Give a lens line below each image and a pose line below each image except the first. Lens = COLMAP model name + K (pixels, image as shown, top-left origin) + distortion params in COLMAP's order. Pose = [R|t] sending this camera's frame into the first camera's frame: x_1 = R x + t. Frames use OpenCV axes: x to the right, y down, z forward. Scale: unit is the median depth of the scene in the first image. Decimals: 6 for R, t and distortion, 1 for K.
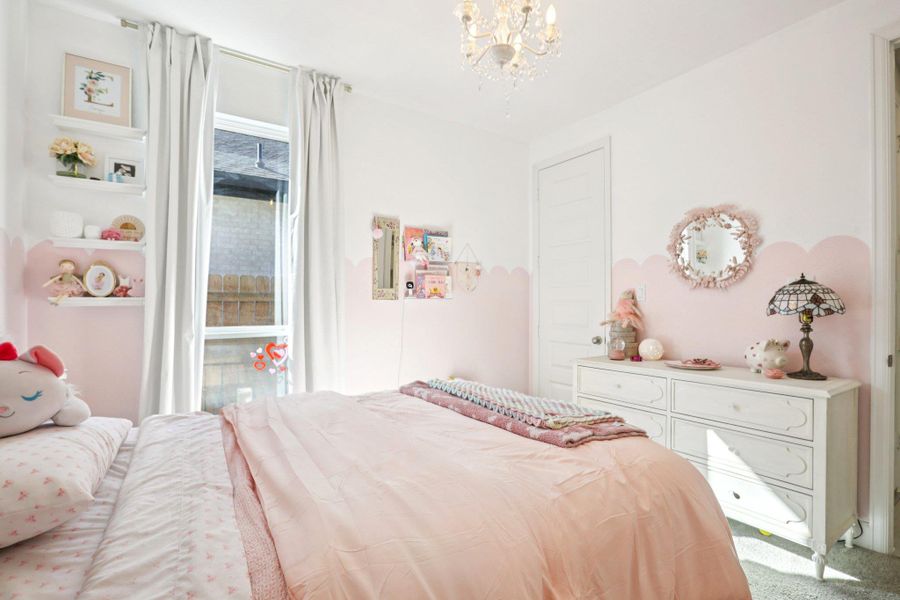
lens RADIAL K [[420.3, 0, 452.7], [0, 420.3, 299.3], [0, 0, 1]] dist [-0.026180, 0.001145]
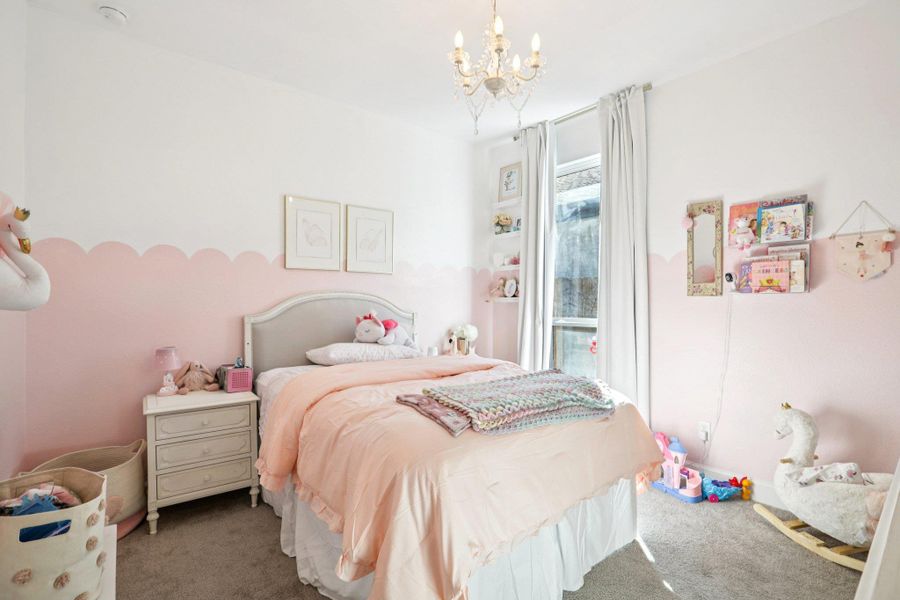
lens RADIAL K [[420.3, 0, 456.9], [0, 420.3, 295.6], [0, 0, 1]] dist [-0.026180, 0.001145]
pose [[0.106314, -0.012584, -0.994253, 0.630911], [0.013097, 0.999851, -0.011254, 0.003498], [0.994246, -0.011825, 0.106463, 0.385731]]
